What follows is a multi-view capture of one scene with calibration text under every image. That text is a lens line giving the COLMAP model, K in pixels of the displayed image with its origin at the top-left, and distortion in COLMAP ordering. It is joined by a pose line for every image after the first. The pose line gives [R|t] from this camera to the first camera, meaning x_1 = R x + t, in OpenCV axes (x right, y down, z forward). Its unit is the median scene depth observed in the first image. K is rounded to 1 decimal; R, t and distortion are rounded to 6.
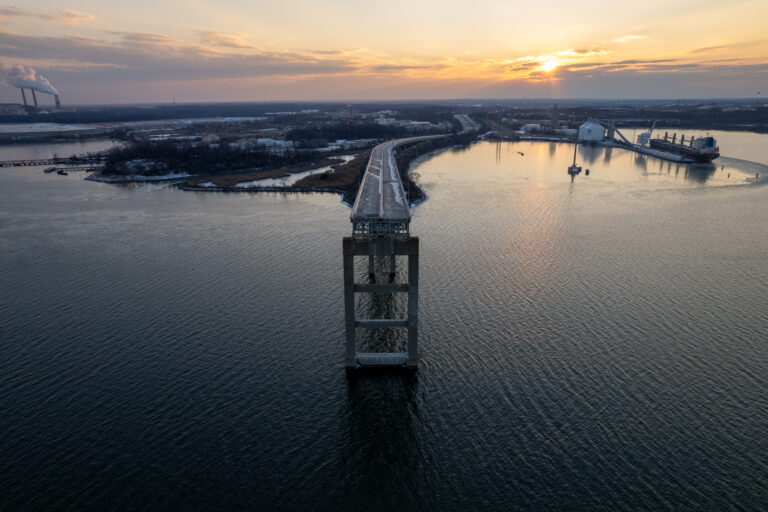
lens RADIAL K [[509.2, 0, 384.0], [0, 509.2, 256.0], [0, 0, 1]] dist [-0.083163, 0.079299]
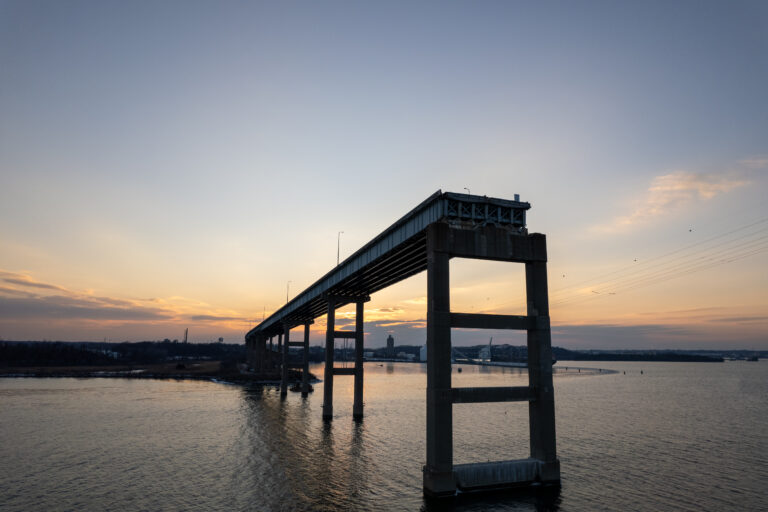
lens RADIAL K [[497.7, 0, 377.5], [0, 497.7, 260.8], [0, 0, 1]] dist [-0.085313, 0.065917]
pose [[0.941024, 0.077938, 0.329242, -0.069028], [0.084116, 0.888663, -0.450779, 0.053780], [-0.327718, 0.451888, 0.829697, 0.129080]]
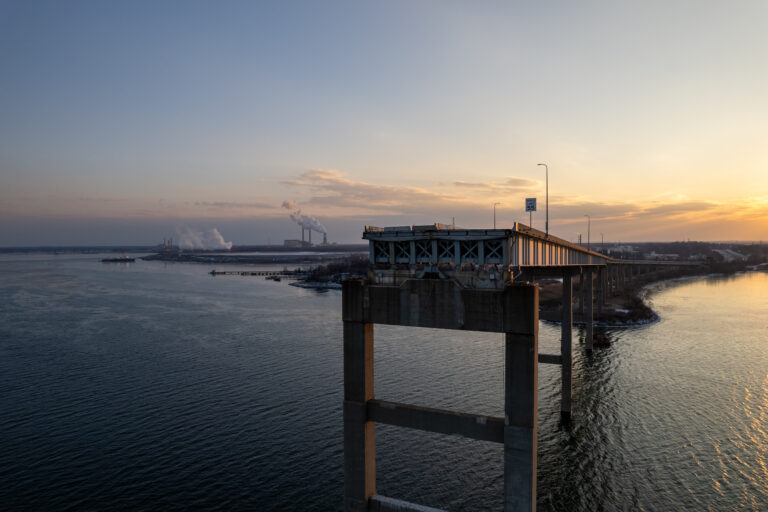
lens RADIAL K [[497.7, 0, 377.5], [0, 497.7, 260.8], [0, 0, 1]] dist [-0.085313, 0.065917]
pose [[0.889222, 0.014910, -0.457233, 0.027675], [-0.134708, 0.963690, -0.230553, 0.008995], [0.437193, 0.266606, 0.858943, 0.146054]]
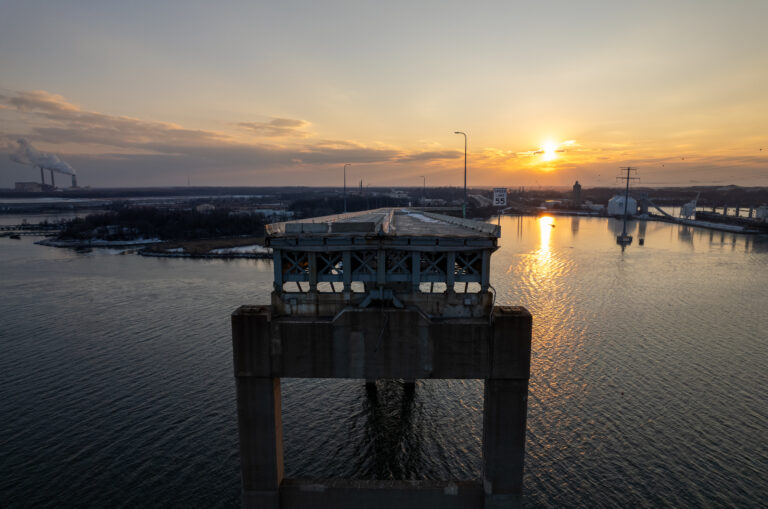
lens RADIAL K [[502.6, 0, 387.0], [0, 502.6, 261.7], [0, 0, 1]] dist [-0.081711, 0.076131]
pose [[0.999826, 0.009251, -0.016189, 0.000062], [-0.011618, 0.988177, -0.152879, -0.004575], [0.014583, 0.153040, 0.988112, 0.164633]]
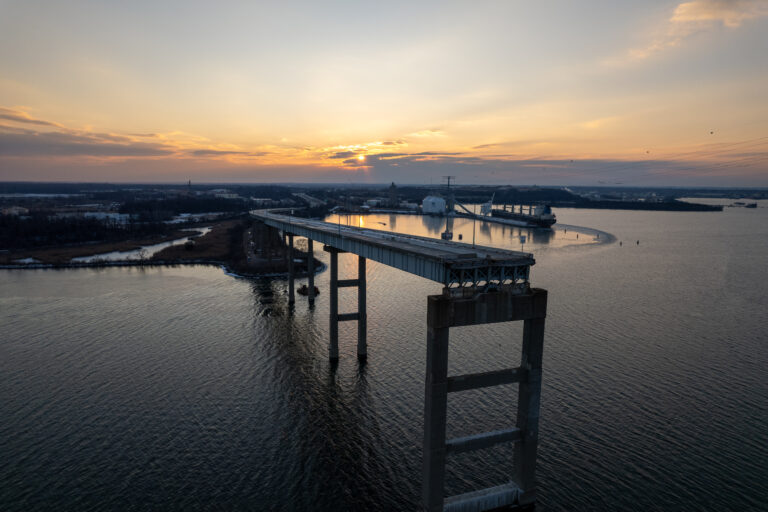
lens RADIAL K [[492.0, 0, 382.2], [0, 492.0, 262.6], [0, 0, 1]] dist [-0.080506, 0.074073]
pose [[0.940200, -0.036155, 0.338699, -0.068903], [0.083988, 0.988257, -0.127650, -0.001892], [-0.330106, 0.148463, 0.932195, 0.113217]]
